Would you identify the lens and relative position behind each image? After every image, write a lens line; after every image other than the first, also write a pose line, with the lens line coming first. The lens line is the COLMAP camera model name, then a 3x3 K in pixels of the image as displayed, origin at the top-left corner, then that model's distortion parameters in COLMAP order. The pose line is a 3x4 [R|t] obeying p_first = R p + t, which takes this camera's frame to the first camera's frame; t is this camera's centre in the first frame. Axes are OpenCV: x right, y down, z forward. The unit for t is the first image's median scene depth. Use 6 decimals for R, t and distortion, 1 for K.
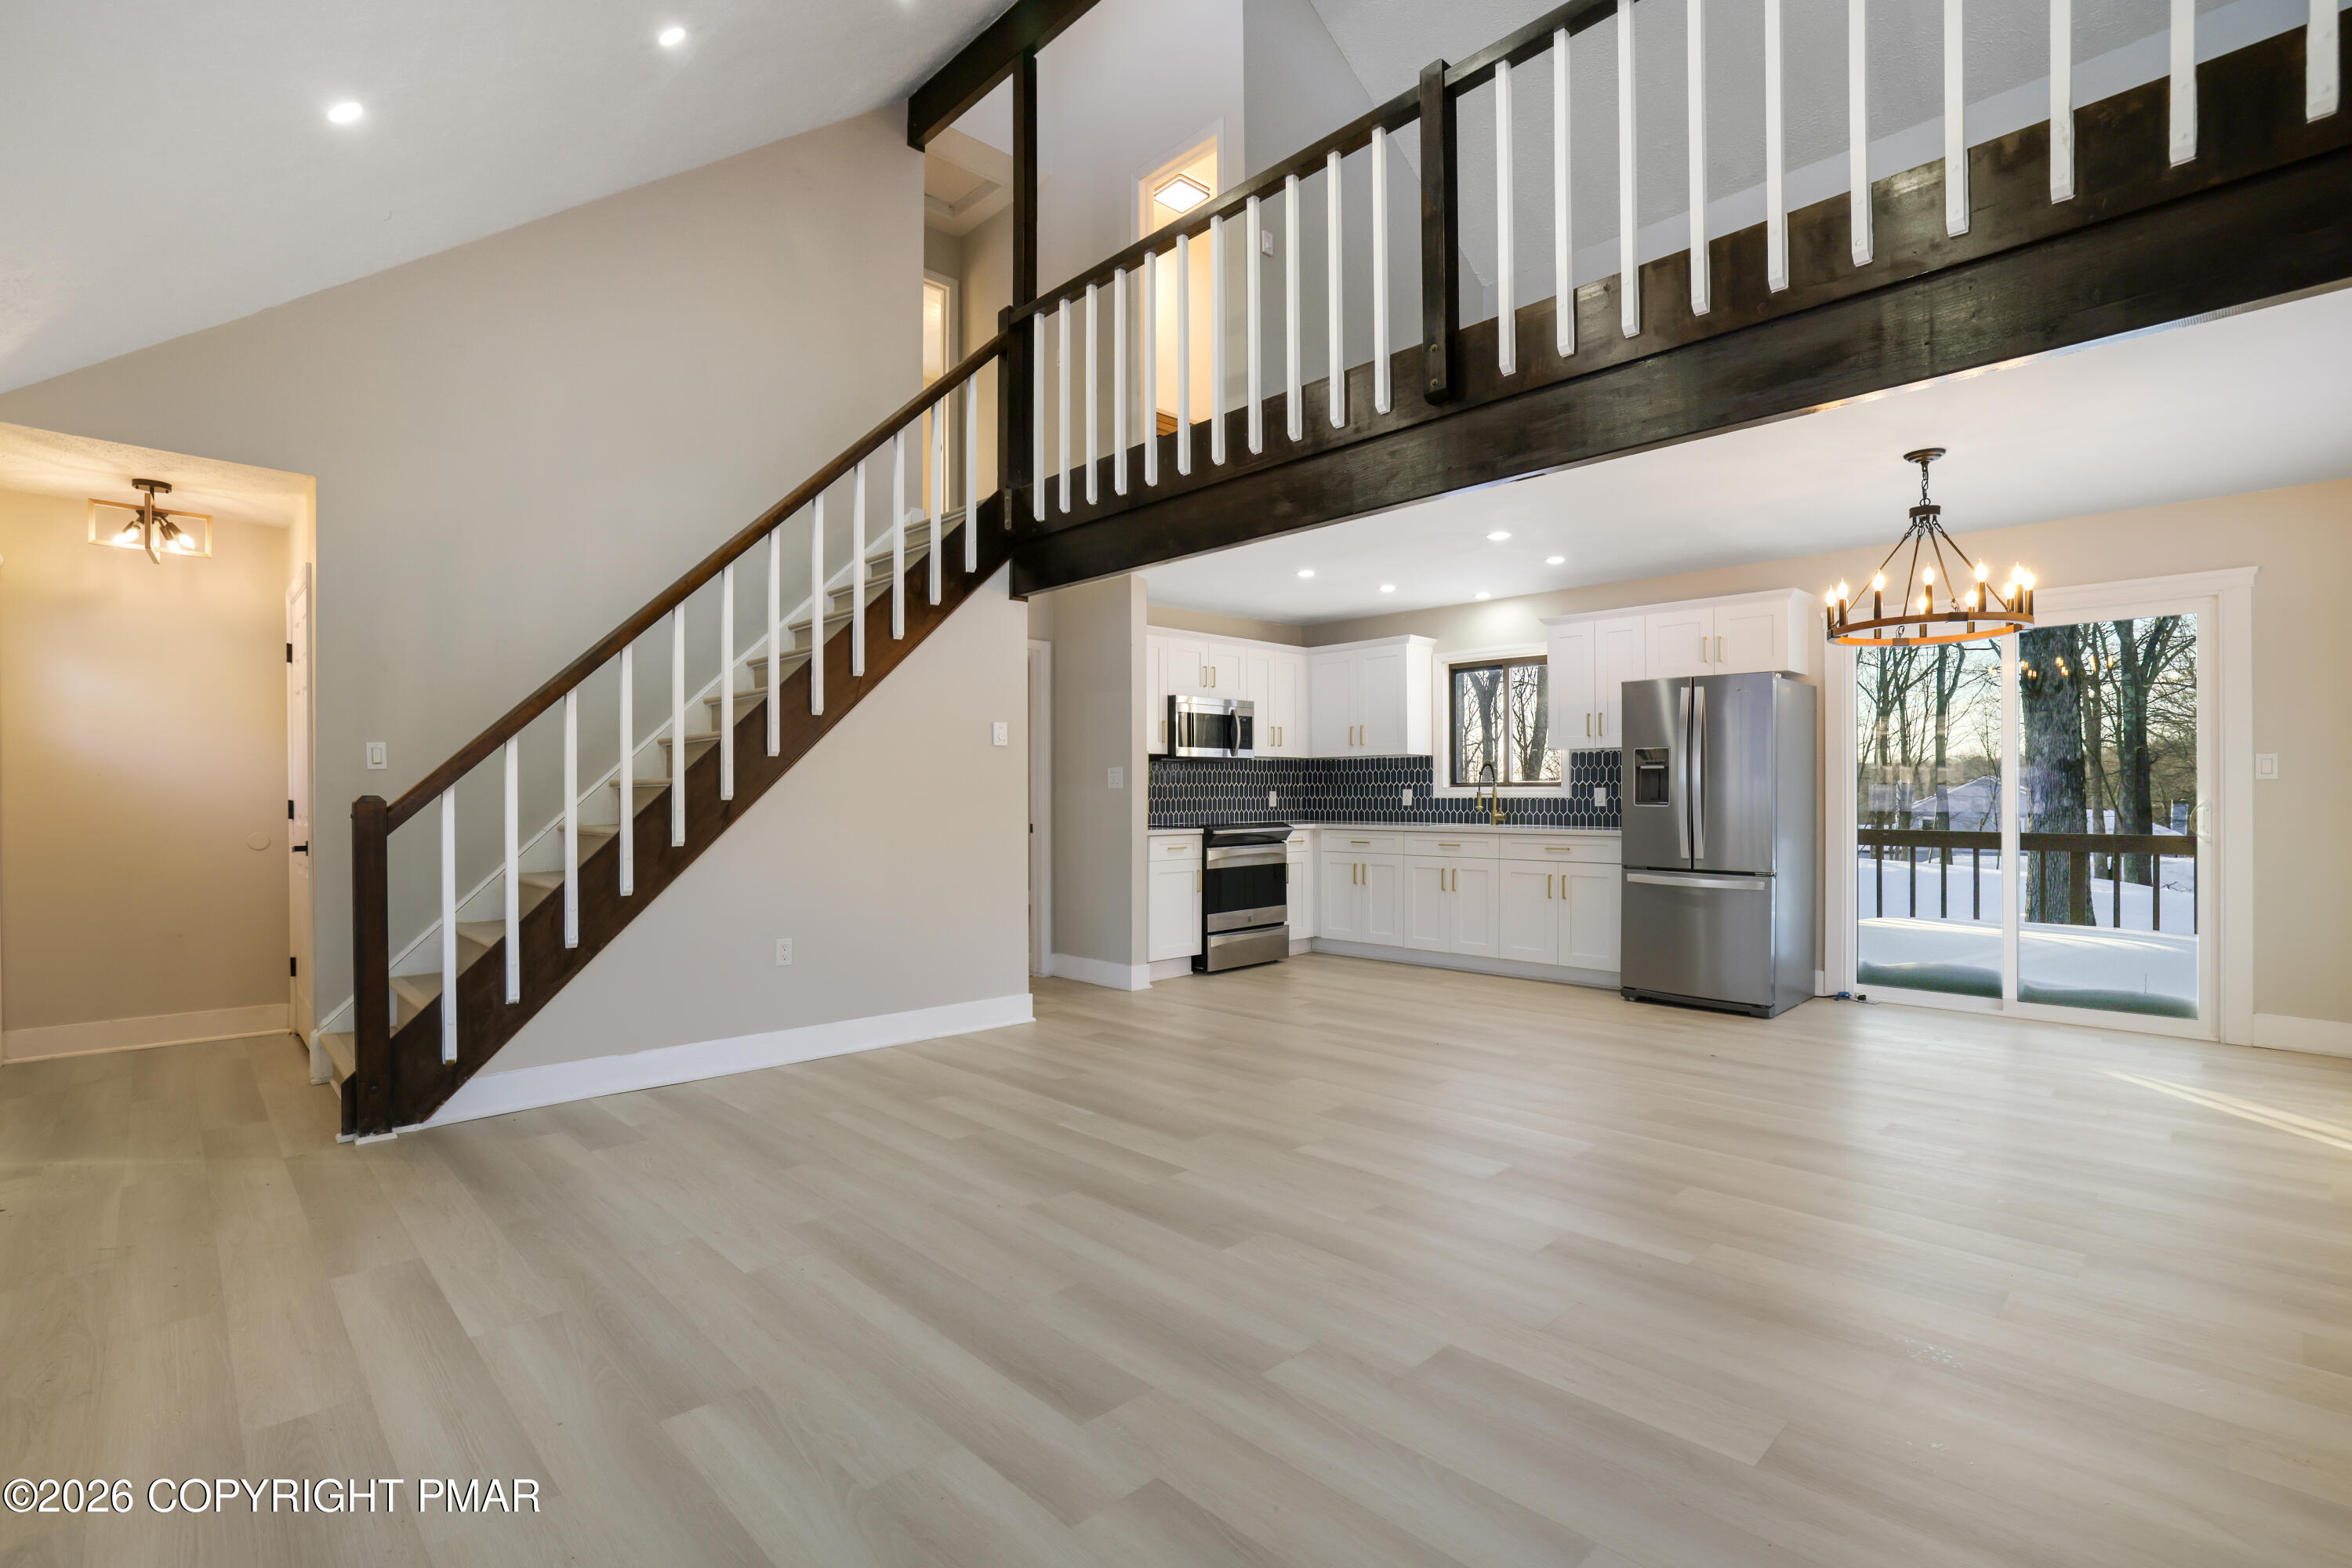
lens RADIAL K [[1069.3, 0, 1188.4], [0, 1069.3, 794.9], [0, 0, 1]] dist [-0.024013, 0.002881]
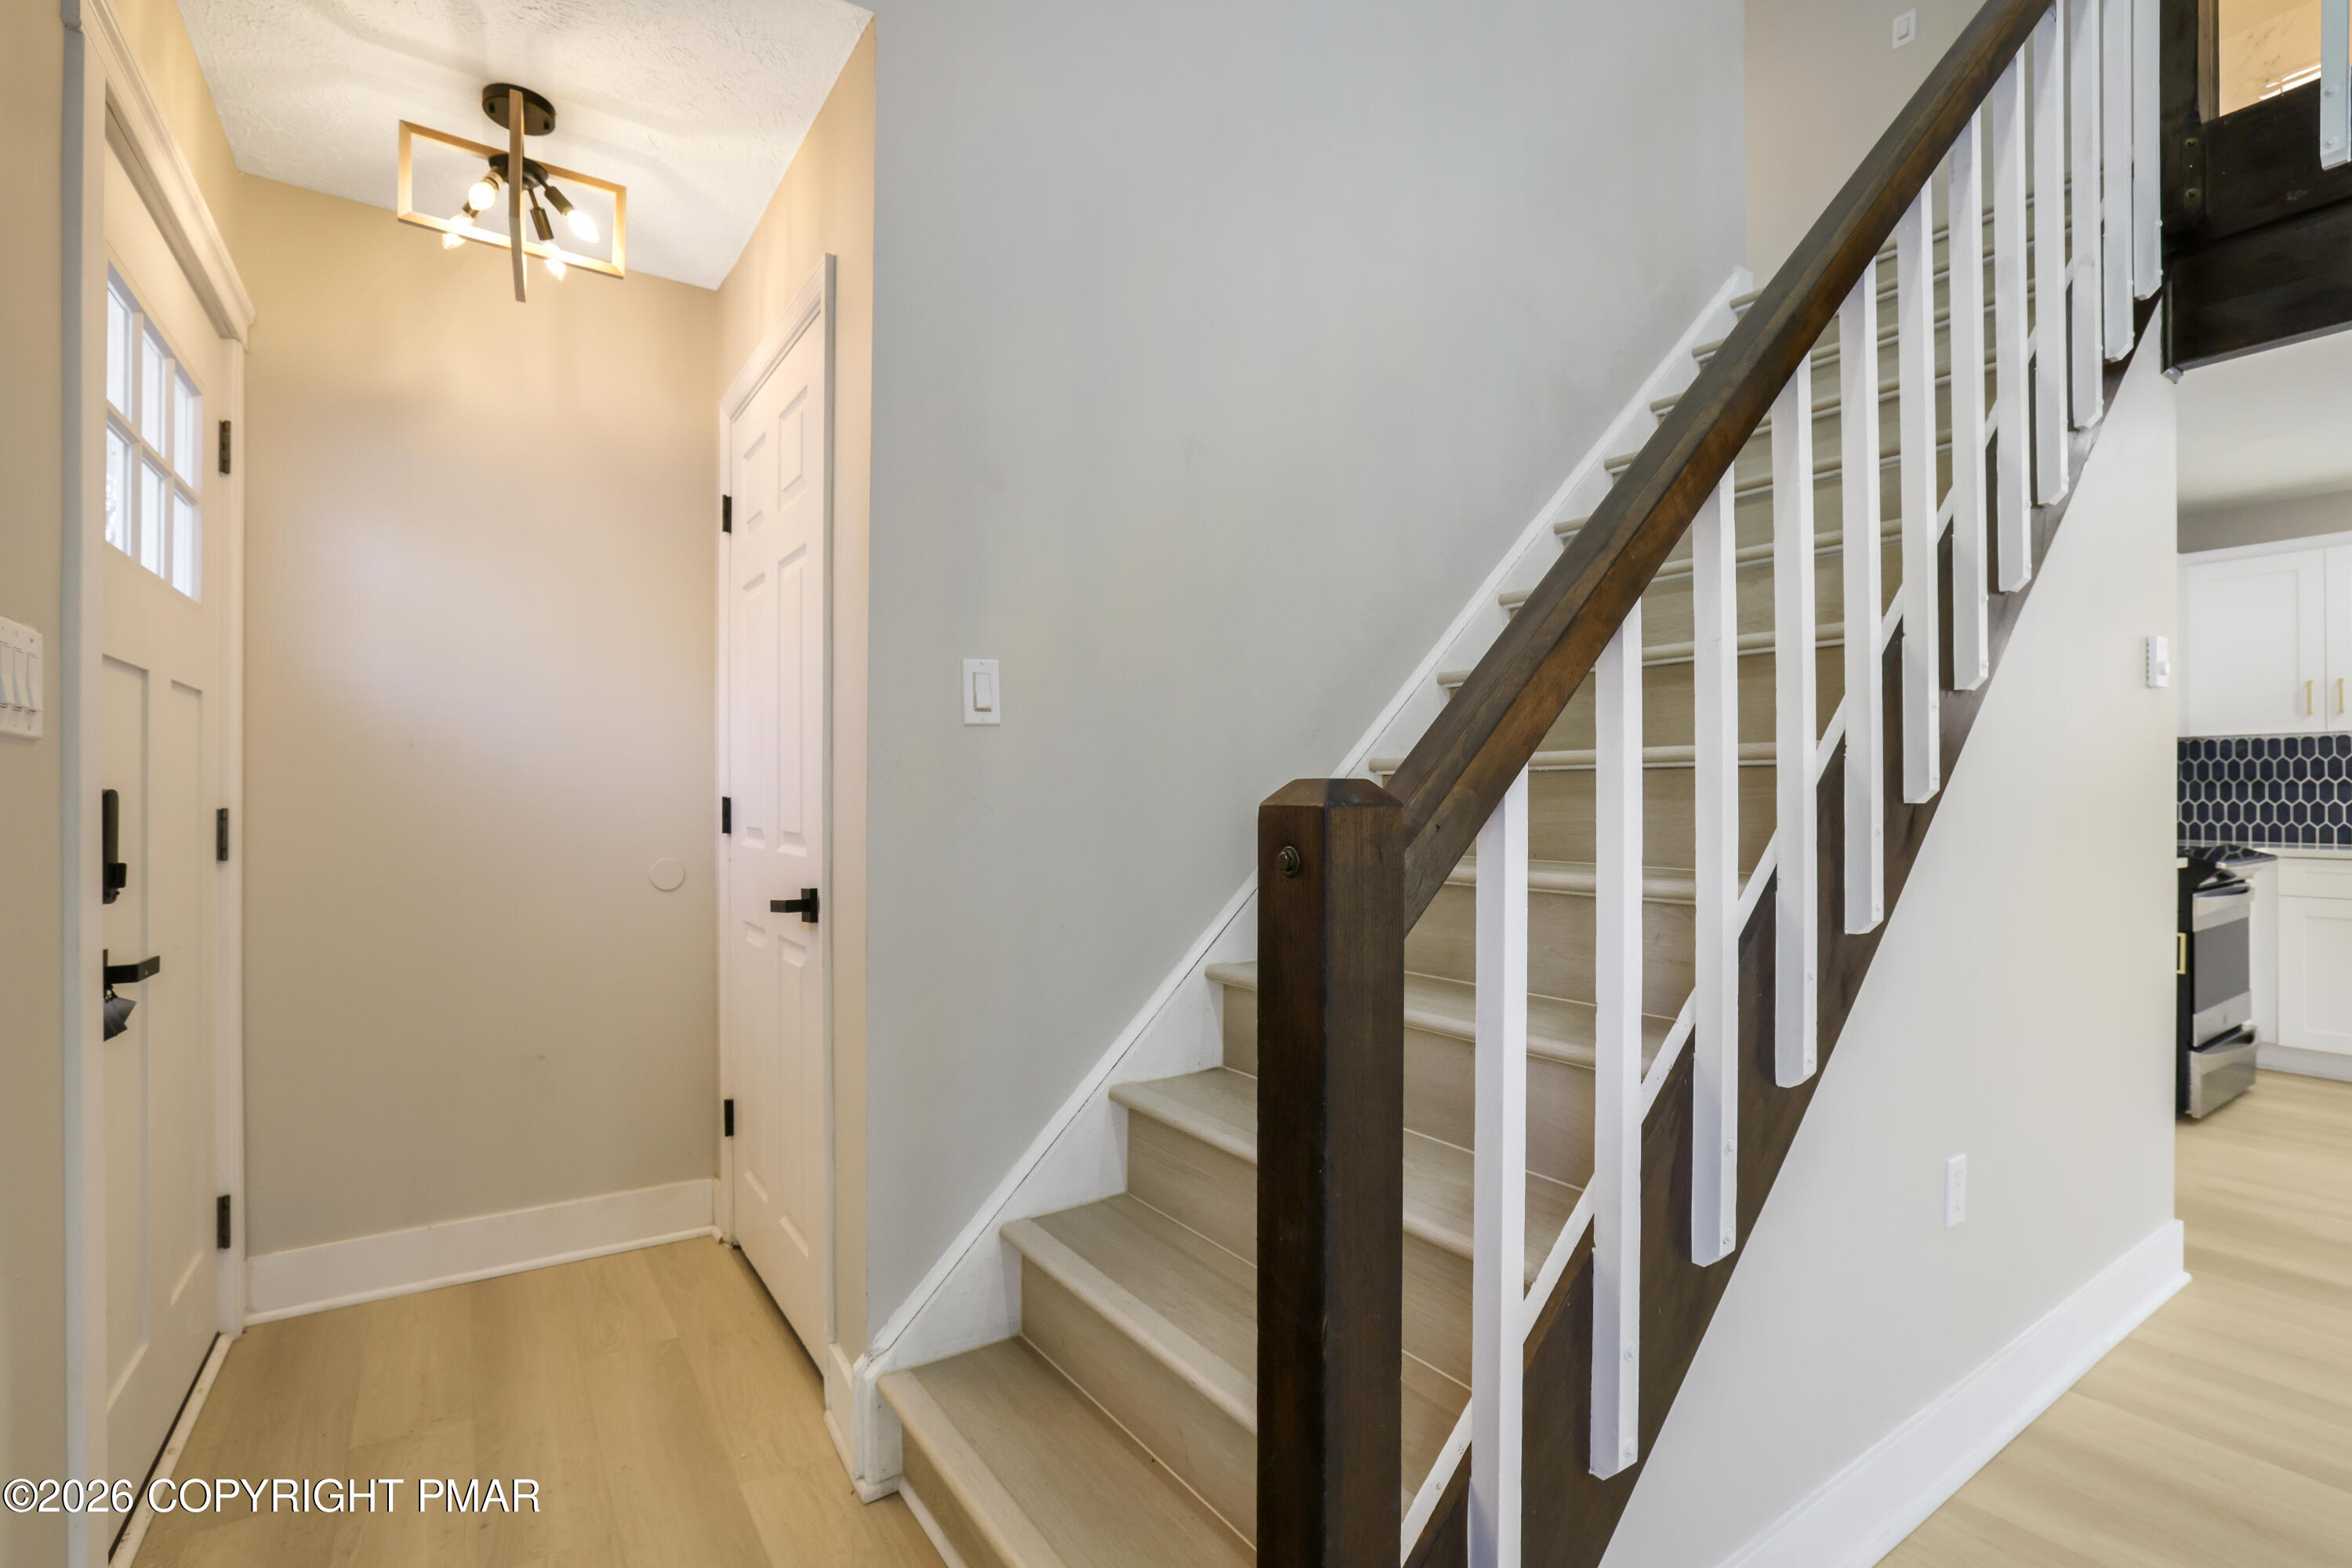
lens RADIAL K [[1069.3, 0, 1170.2], [0, 1069.3, 782.2], [0, 0, 1]] dist [-0.024013, 0.002881]
pose [[0.984336, 0.005948, -0.176202, -0.377936], [-0.007929, 0.999913, -0.010543, 0.001999], [0.176124, 0.011775, 0.984297, 0.360502]]
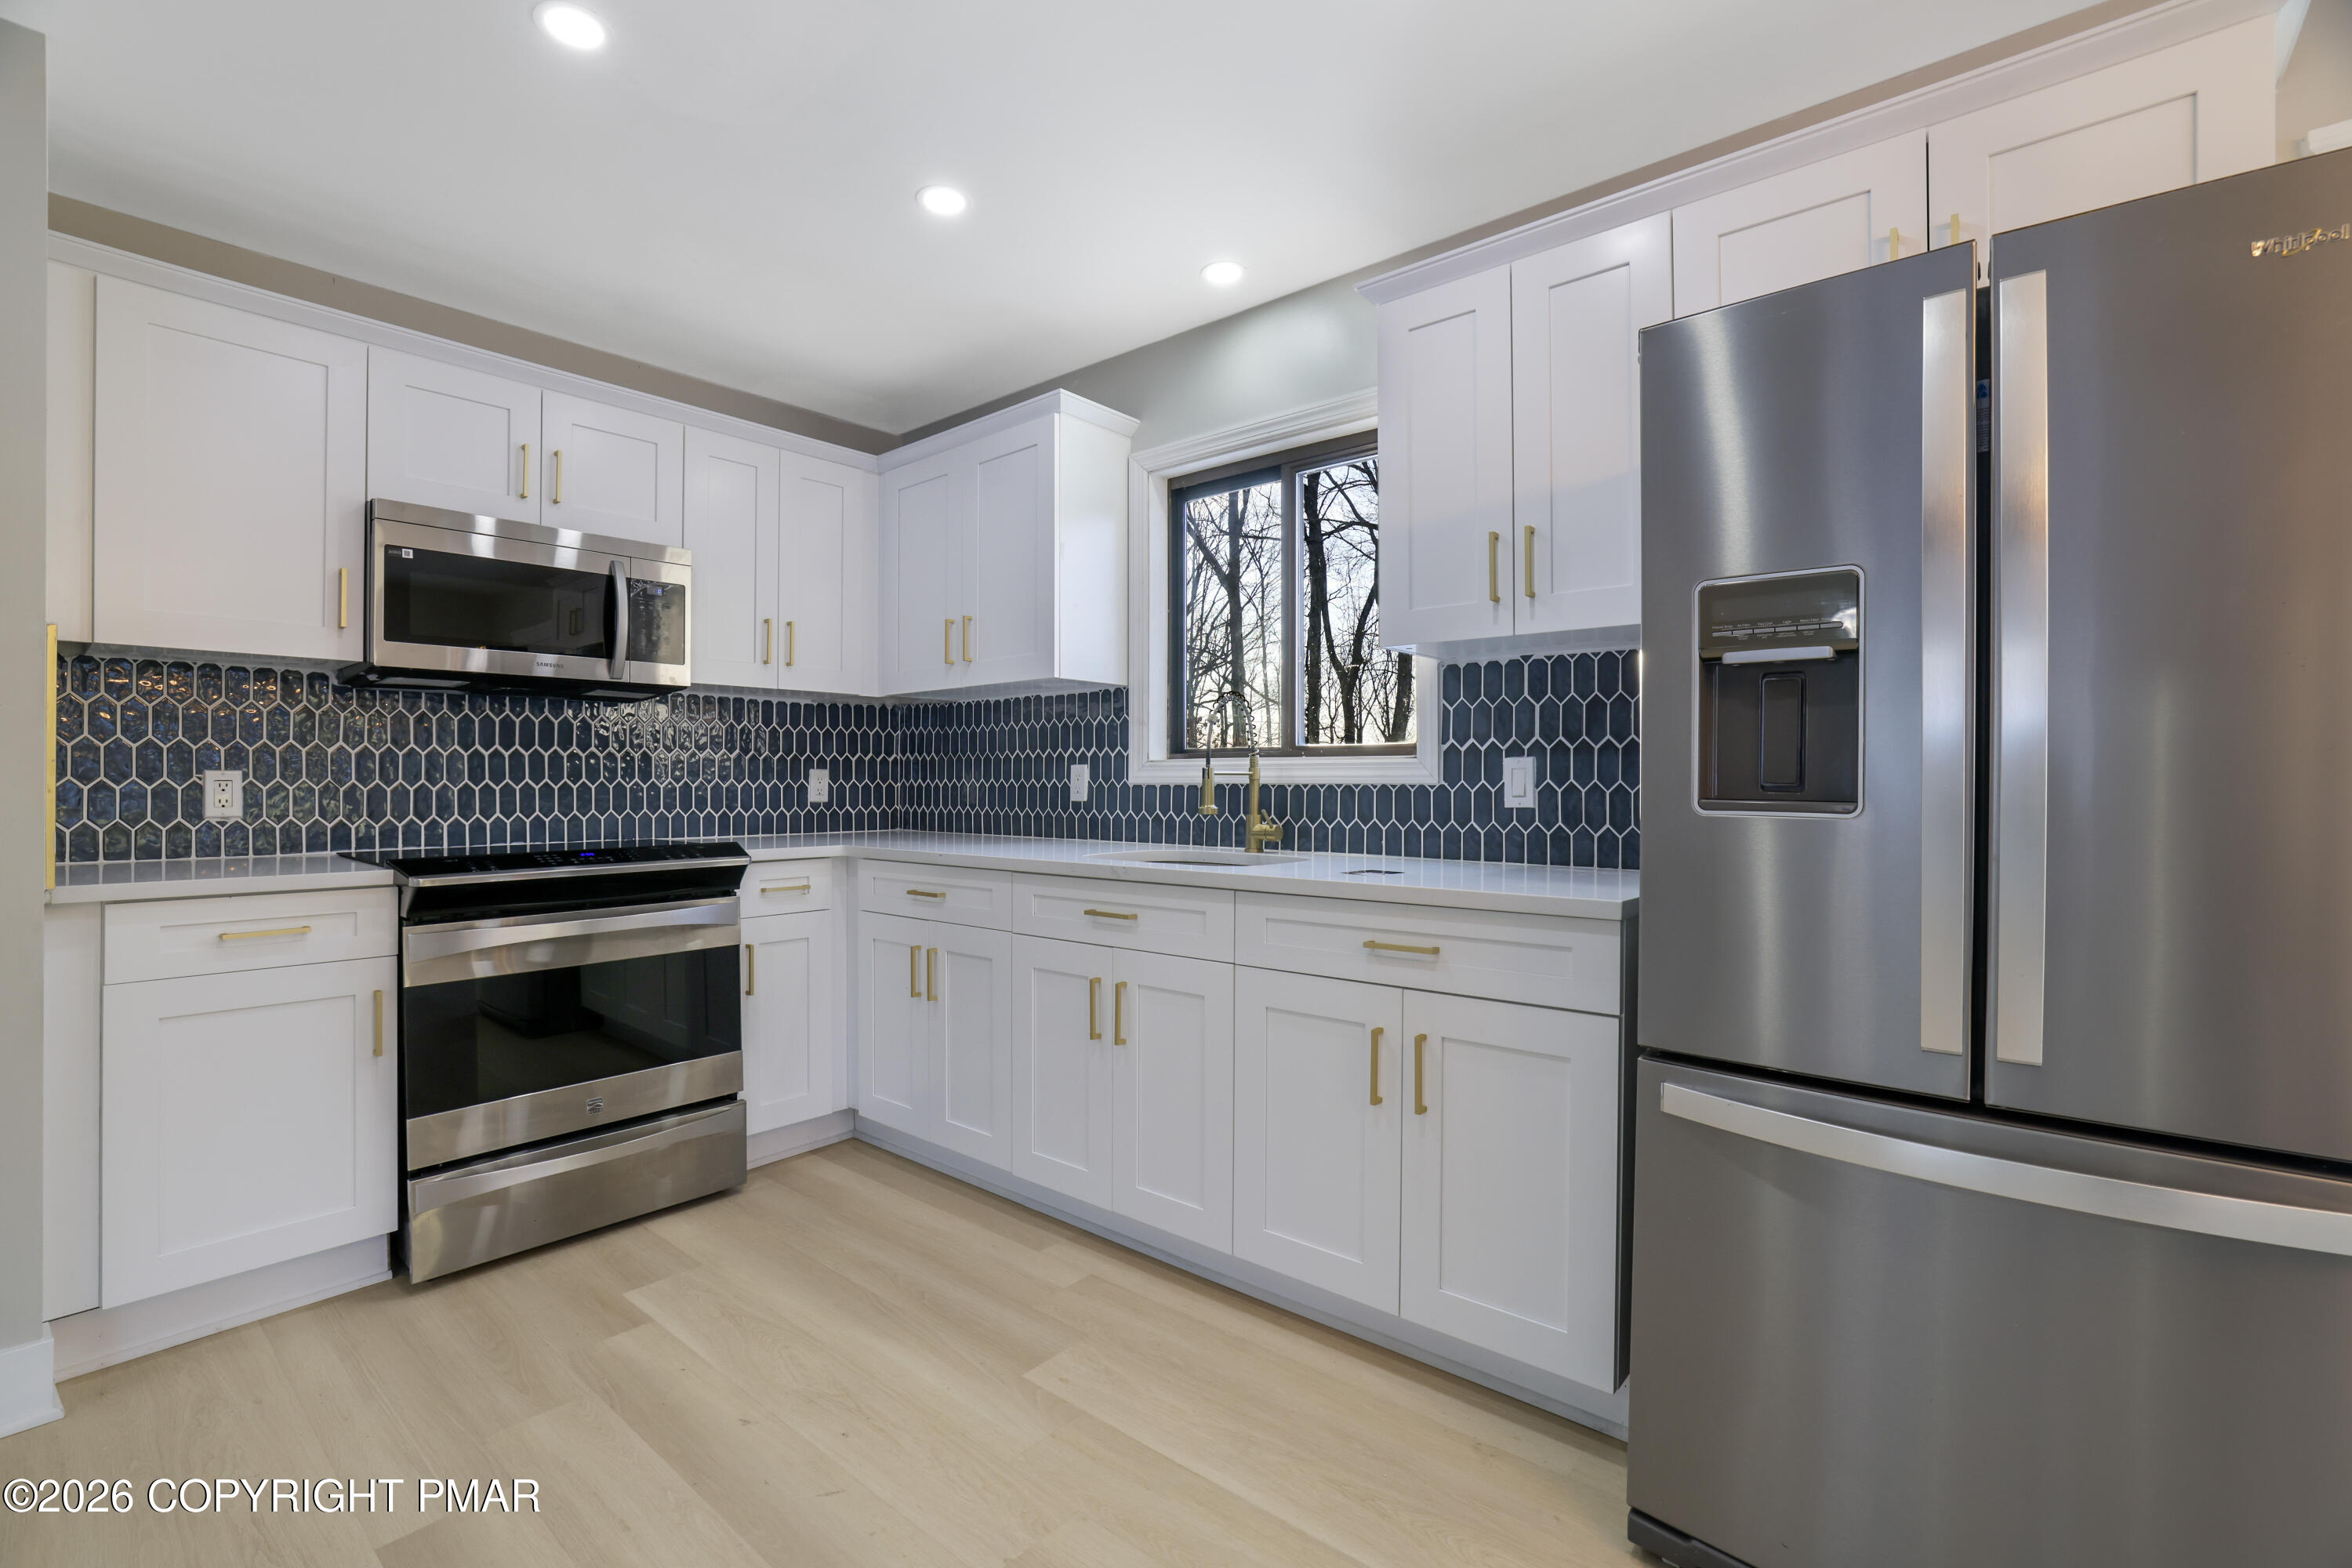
lens RADIAL K [[1044.3, 0, 1163.6], [0, 1044.3, 779.5], [0, 0, 1]] dist [-0.001458, -0.000027]
pose [[0.995755, 0.004708, 0.091927, 0.215020], [-0.004430, 0.999985, -0.003230, 0.002426], [-0.091941, 0.002809, 0.995761, 0.607114]]
